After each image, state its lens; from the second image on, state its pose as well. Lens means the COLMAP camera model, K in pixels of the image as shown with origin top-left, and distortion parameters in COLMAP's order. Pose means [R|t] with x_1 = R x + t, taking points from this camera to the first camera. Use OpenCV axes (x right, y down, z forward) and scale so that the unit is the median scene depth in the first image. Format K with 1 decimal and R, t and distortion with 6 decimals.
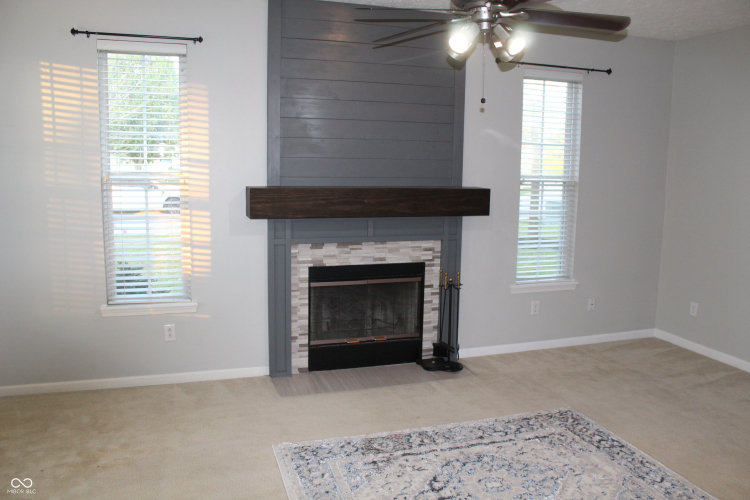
lens RADIAL K [[631.5, 0, 378.4], [0, 631.5, 243.5], [0, 0, 1]] dist [-0.112236, 0.064933]
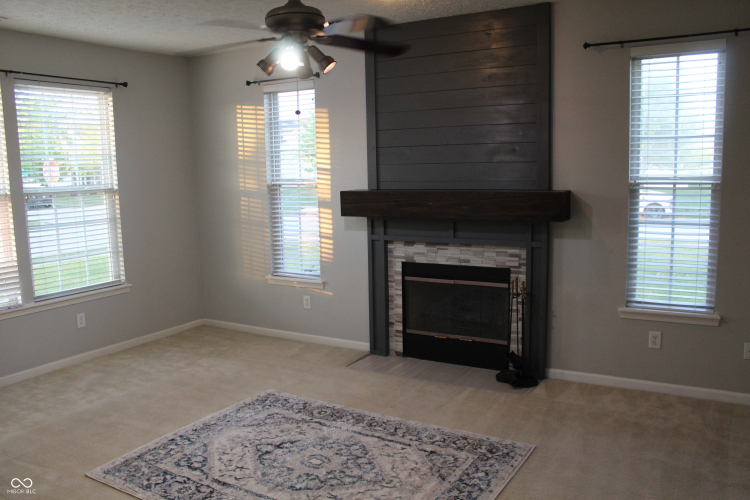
lens RADIAL K [[631.5, 0, 376.6], [0, 631.5, 252.1], [0, 0, 1]] dist [-0.112236, 0.064933]
pose [[0.647110, 0.072264, -0.758964, 0.710059], [-0.067321, 0.997025, 0.037531, -0.019117], [0.759419, 0.026807, 0.650050, 0.237454]]
